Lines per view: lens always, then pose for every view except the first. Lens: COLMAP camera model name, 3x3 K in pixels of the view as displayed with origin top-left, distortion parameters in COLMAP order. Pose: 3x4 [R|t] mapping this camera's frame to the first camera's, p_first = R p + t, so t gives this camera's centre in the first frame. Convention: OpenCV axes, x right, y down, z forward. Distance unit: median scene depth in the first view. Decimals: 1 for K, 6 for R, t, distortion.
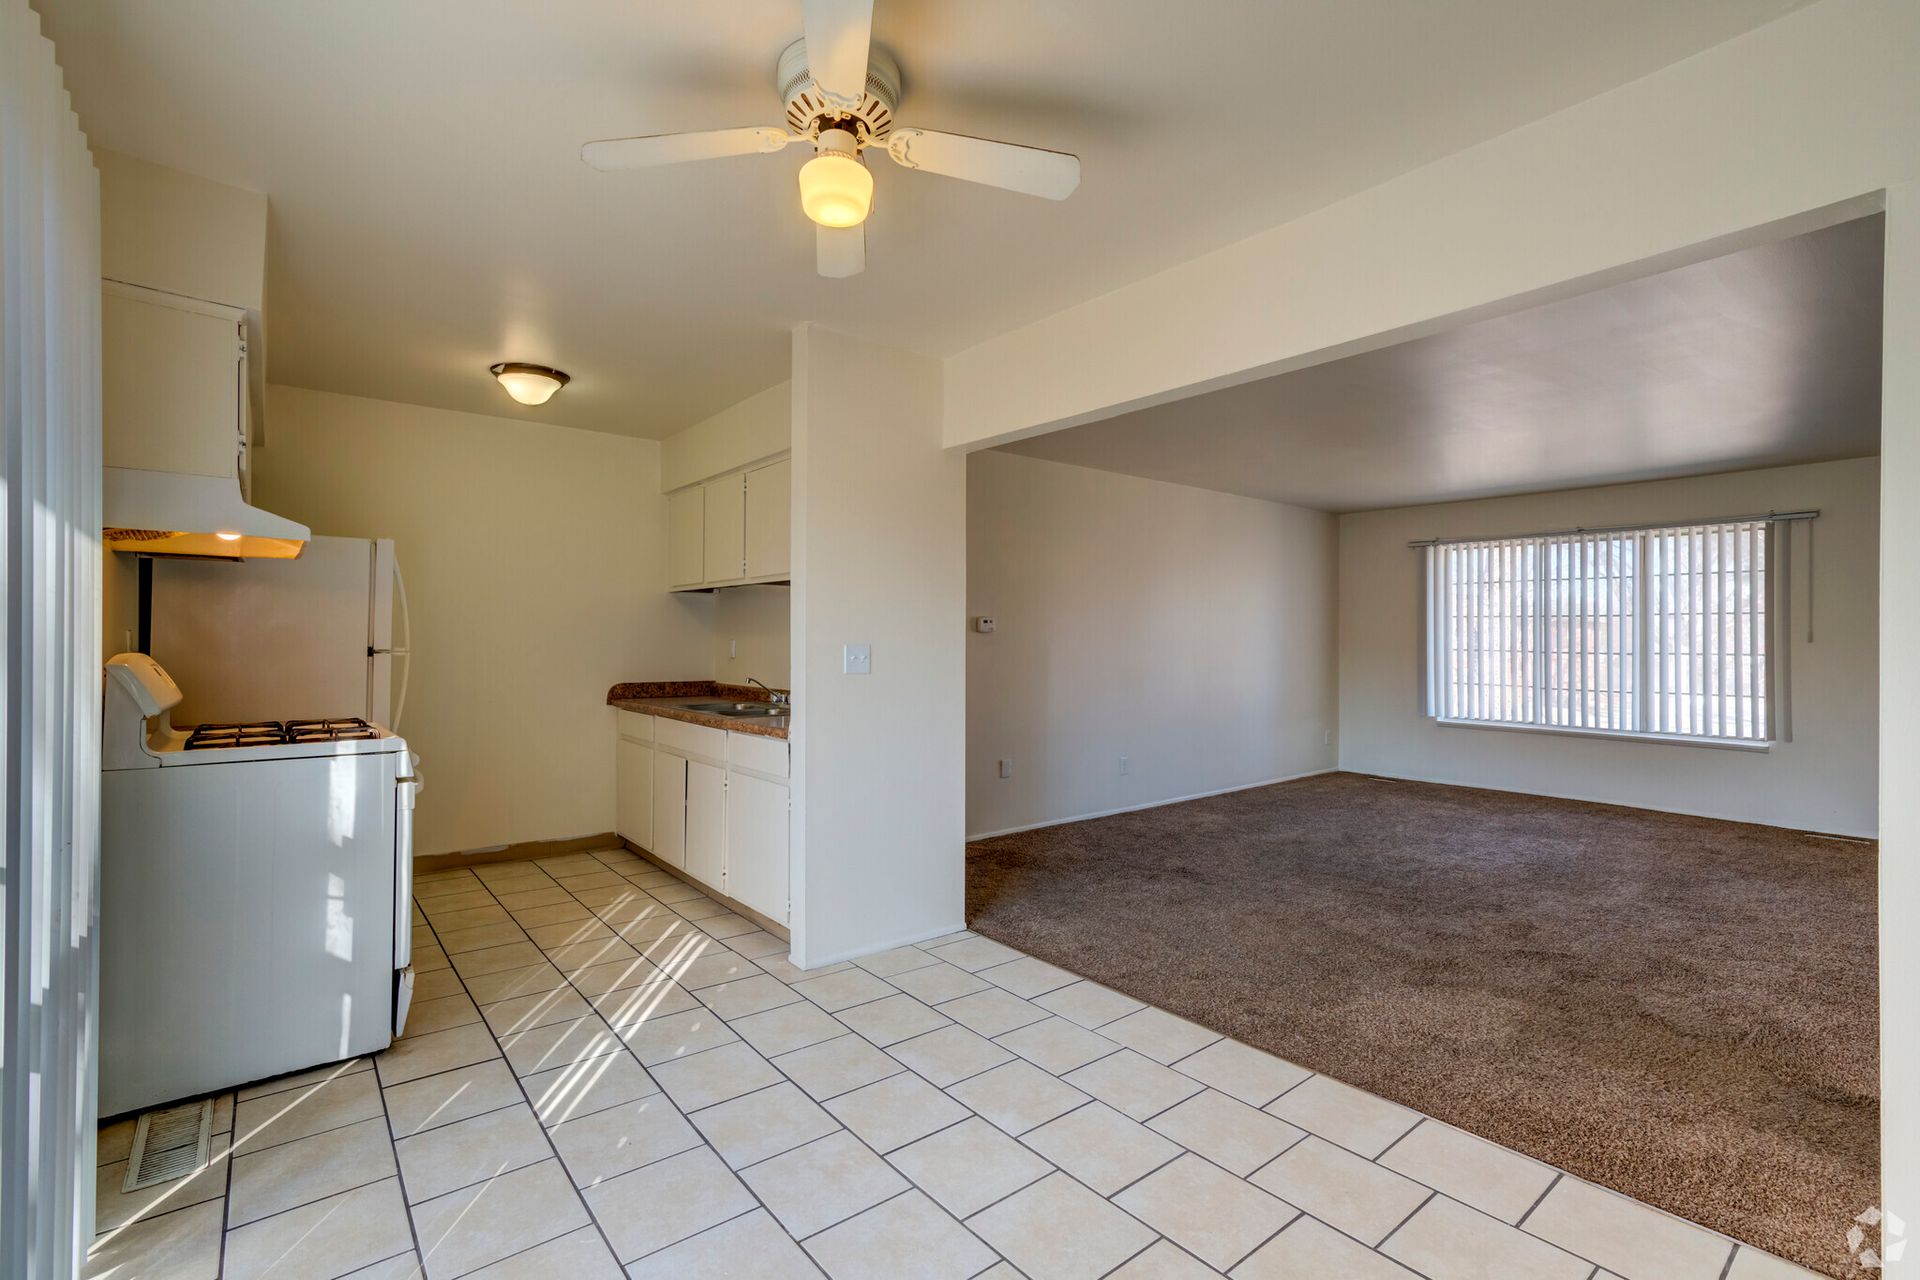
lens RADIAL K [[859.9, 0, 960.8], [0, 859.9, 619.8], [0, 0, 1]] dist [-0.017192, 0.016004]
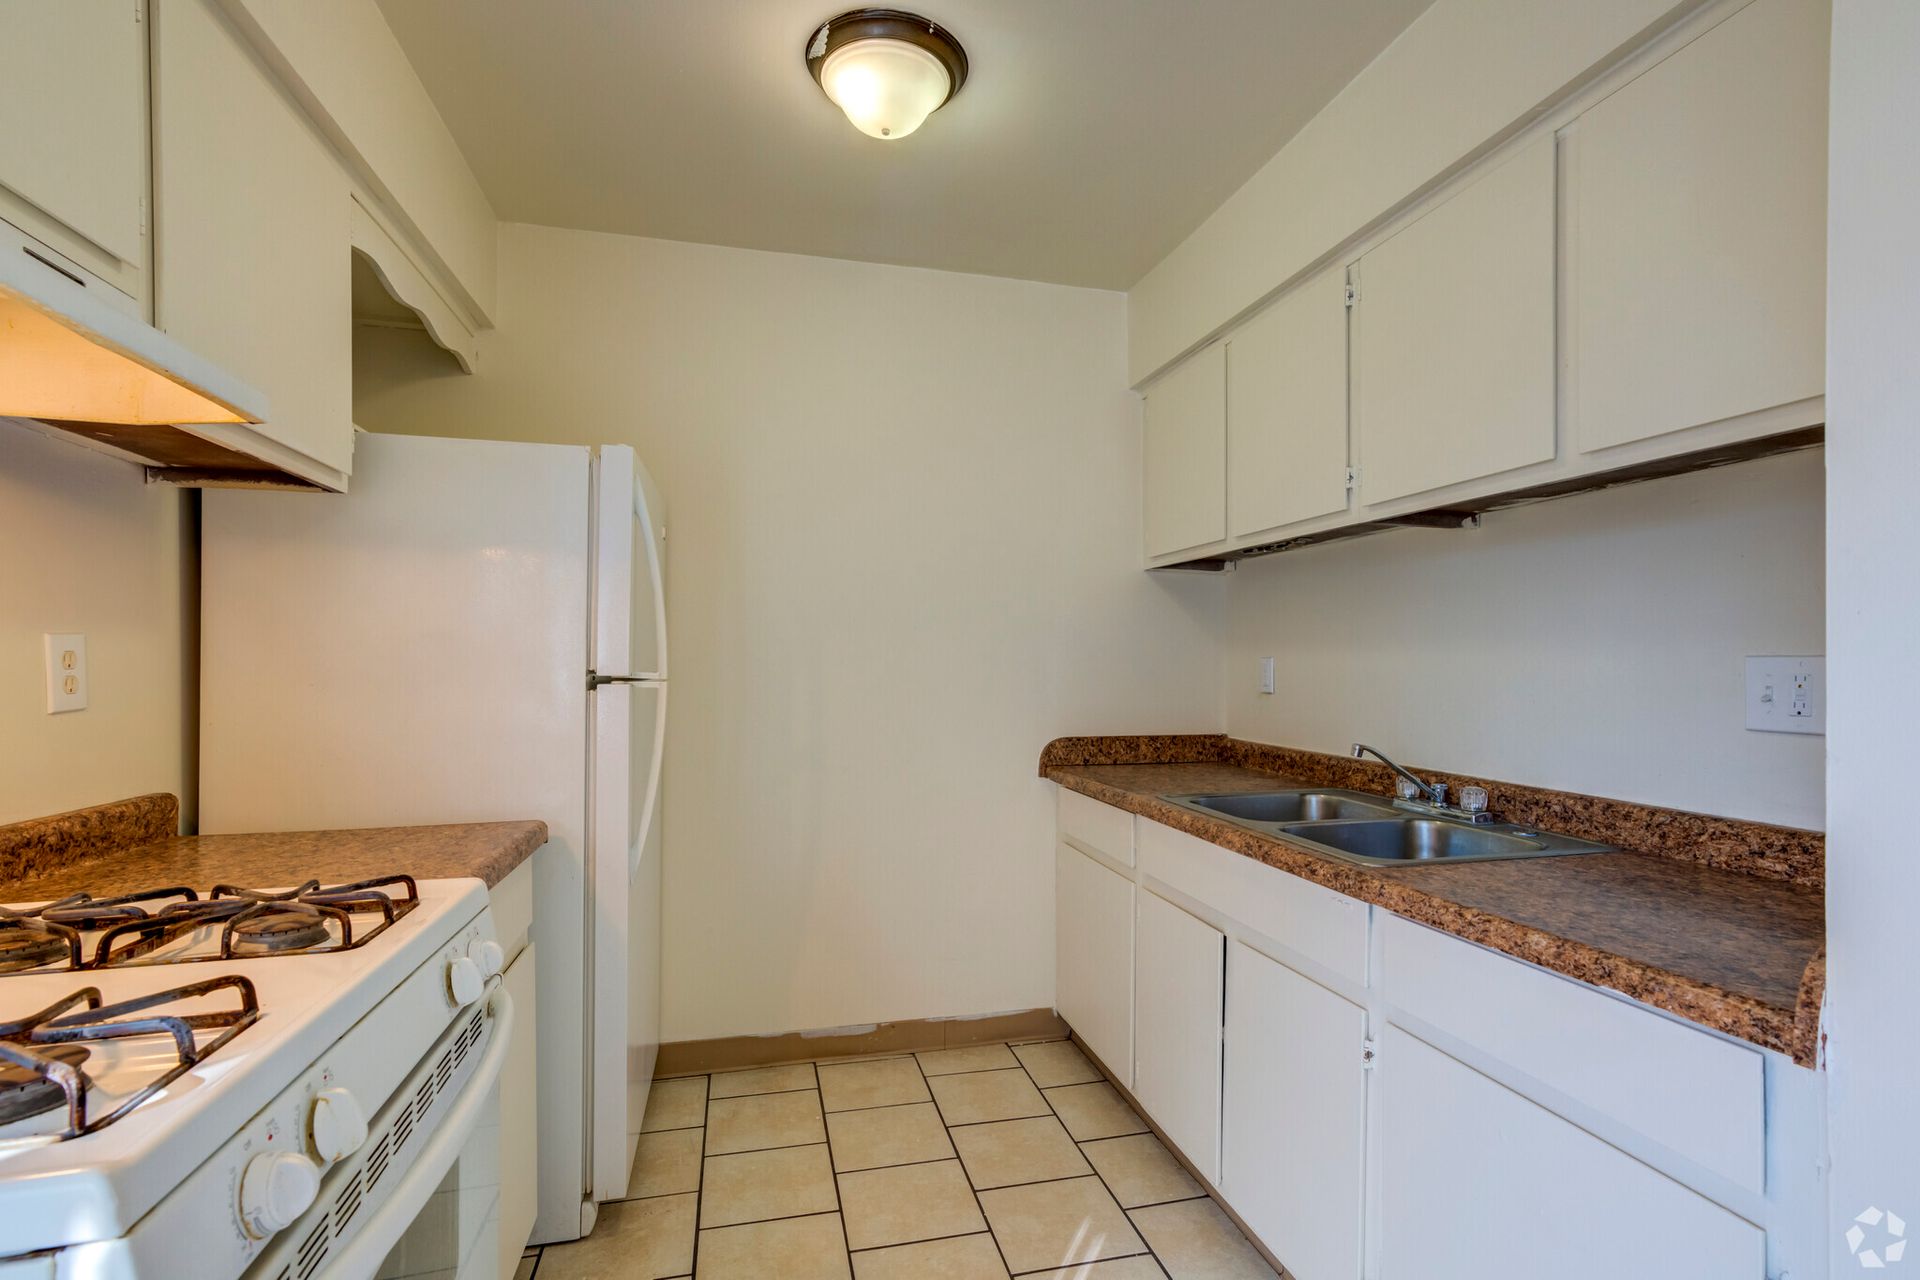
lens RADIAL K [[859.9, 0, 960.8], [0, 859.9, 619.8], [0, 0, 1]] dist [-0.017192, 0.016004]
pose [[0.905791, -0.009178, -0.423625, -0.228028], [0.002687, 0.999870, -0.015917, 0.008905], [0.423716, 0.013279, 0.905698, 0.489785]]
